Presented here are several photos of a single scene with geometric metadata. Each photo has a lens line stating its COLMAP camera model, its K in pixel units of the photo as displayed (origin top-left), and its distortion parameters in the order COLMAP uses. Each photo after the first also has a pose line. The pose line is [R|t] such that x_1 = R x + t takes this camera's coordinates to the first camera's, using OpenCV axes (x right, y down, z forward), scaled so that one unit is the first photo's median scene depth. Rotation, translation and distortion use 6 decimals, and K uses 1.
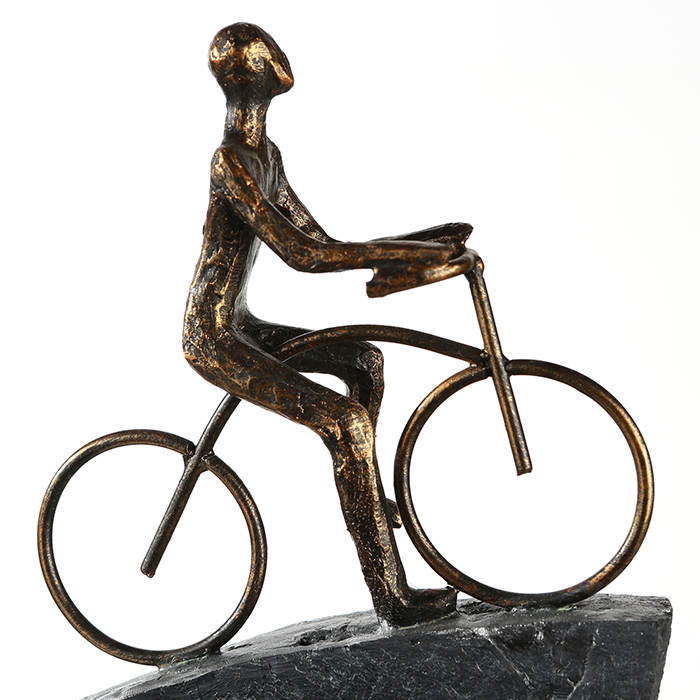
lens RADIAL K [[1704.8, 0, 345.0], [0, 1704.8, 350.2], [0, 0, 1]] dist [0.110363, 0.000000]
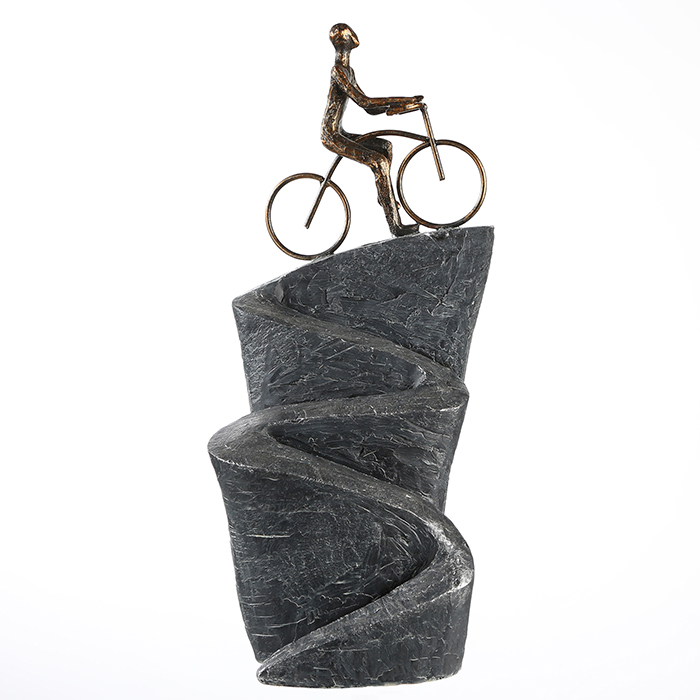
lens RADIAL K [[1425.9, 0, 353.3], [0, 1425.9, 349.8], [0, 0, 1]] dist [0.047028, 0.000000]
pose [[0.999887, -0.010922, -0.010313, -0.021267], [0.010880, 0.999932, -0.004103, 0.358858], [0.010357, 0.003990, 0.999938, -1.357965]]
